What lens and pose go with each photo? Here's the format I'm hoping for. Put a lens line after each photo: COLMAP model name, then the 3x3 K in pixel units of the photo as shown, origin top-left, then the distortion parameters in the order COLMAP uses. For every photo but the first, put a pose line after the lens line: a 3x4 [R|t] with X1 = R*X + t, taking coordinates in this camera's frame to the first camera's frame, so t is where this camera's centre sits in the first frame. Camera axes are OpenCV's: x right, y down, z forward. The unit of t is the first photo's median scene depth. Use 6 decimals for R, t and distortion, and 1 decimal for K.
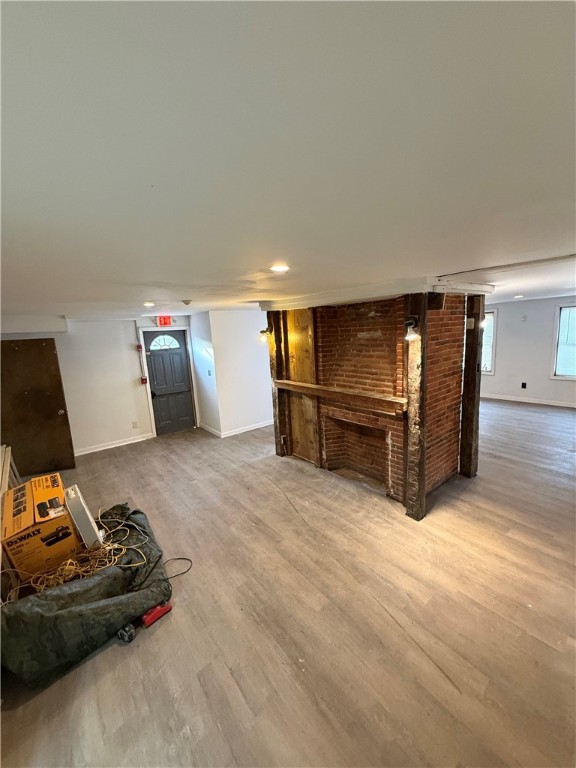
lens RADIAL K [[307.2, 0, 292.4], [0, 307.2, 386.4], [0, 0, 1]] dist [0.000610, 0.000057]
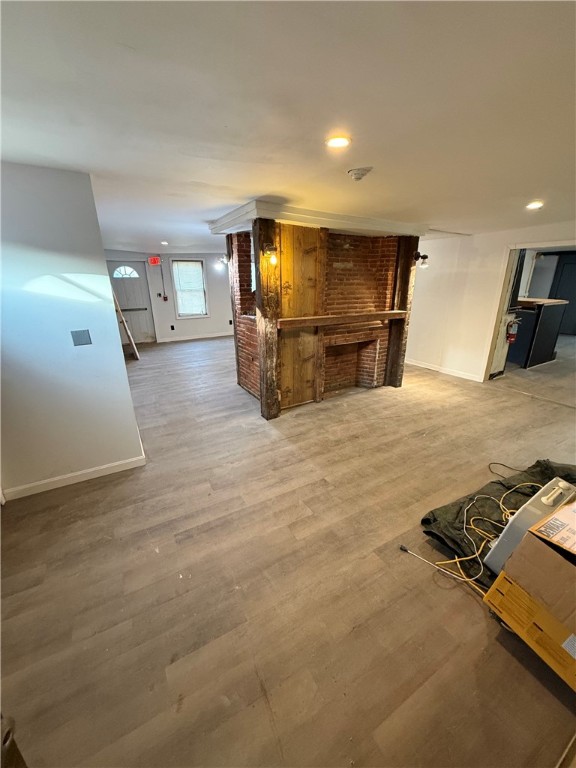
lens RADIAL K [[307.2, 0, 293.5], [0, 307.2, 381.6], [0, 0, 1]] dist [0.000610, 0.000057]
pose [[0.142162, -0.272311, 0.951649, -0.998645], [0.162161, 0.954832, 0.248998, -0.069995], [-0.976470, 0.118922, 0.179900, 1.040422]]
